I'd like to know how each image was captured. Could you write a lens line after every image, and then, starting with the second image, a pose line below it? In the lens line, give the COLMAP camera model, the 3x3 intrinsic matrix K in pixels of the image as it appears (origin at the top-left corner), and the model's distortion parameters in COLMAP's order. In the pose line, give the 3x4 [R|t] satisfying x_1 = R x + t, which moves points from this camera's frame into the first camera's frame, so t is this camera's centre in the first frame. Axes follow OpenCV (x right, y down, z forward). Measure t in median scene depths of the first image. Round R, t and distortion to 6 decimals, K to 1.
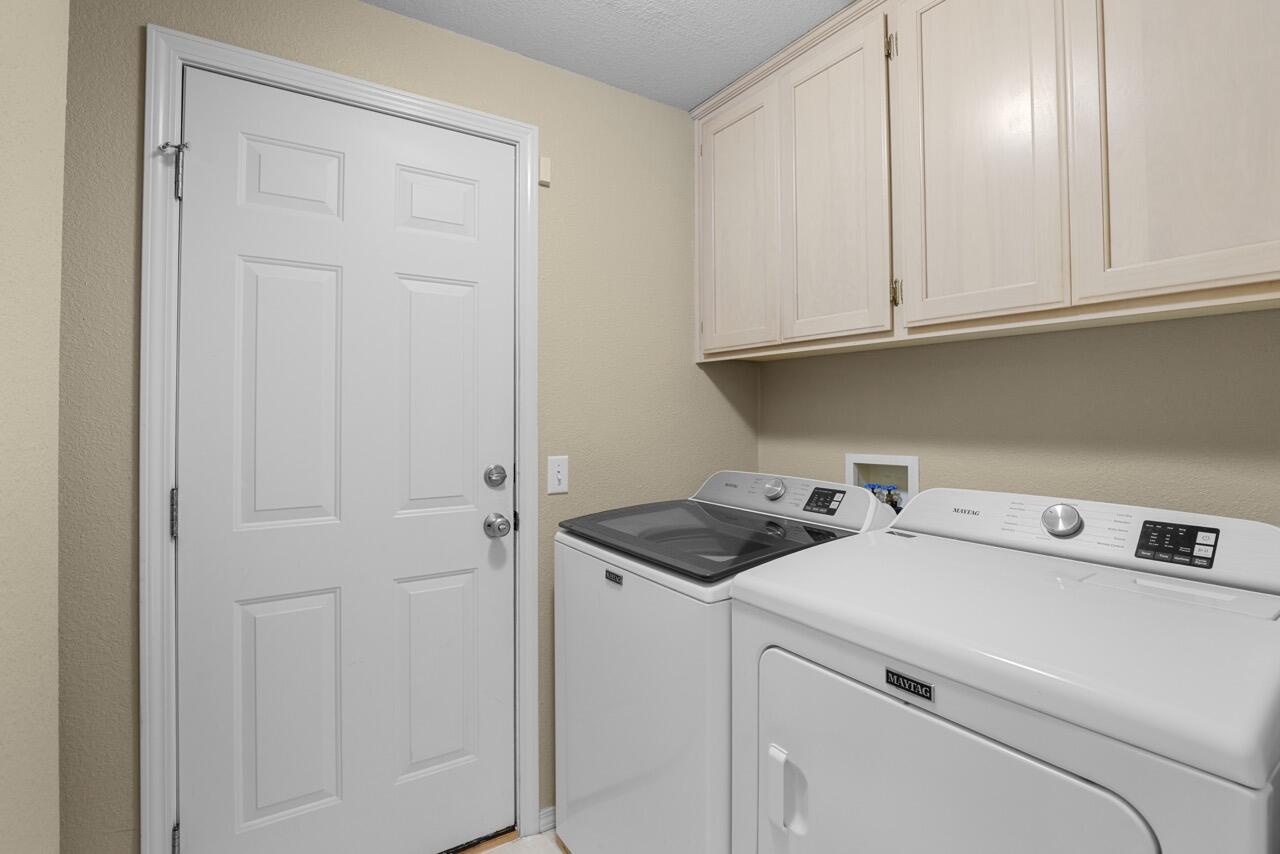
lens RADIAL K [[598.2, 0, 638.2], [0, 598.2, 416.1], [0, 0, 1]] dist [-0.002982, 0.000413]
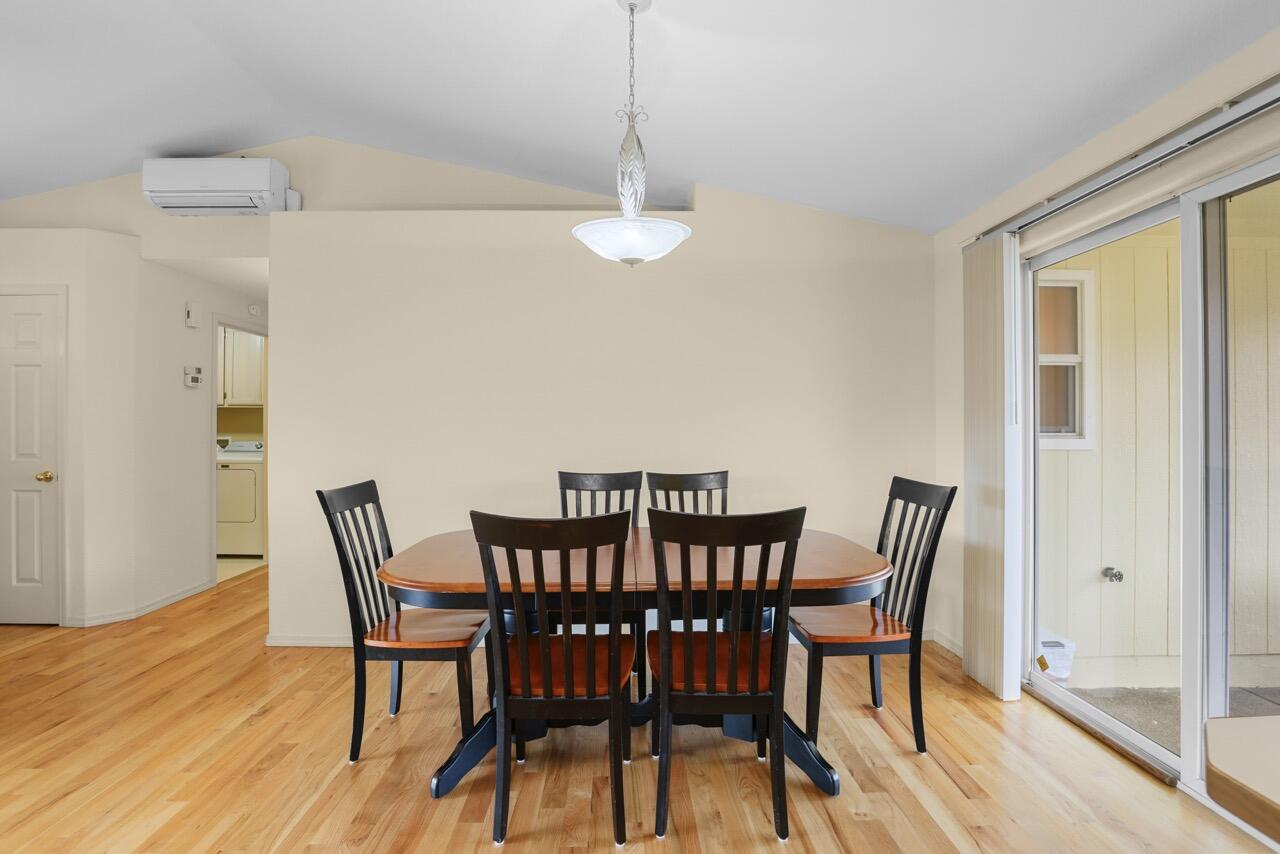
lens RADIAL K [[598.2, 0, 638.6], [0, 598.2, 428.7], [0, 0, 1]] dist [-0.002982, 0.000413]
pose [[0.544028, 0.011140, 0.838993, -1.520430], [-0.003548, 0.999933, -0.010976, 0.060050], [-0.839060, 0.002994, 0.544031, -3.754142]]
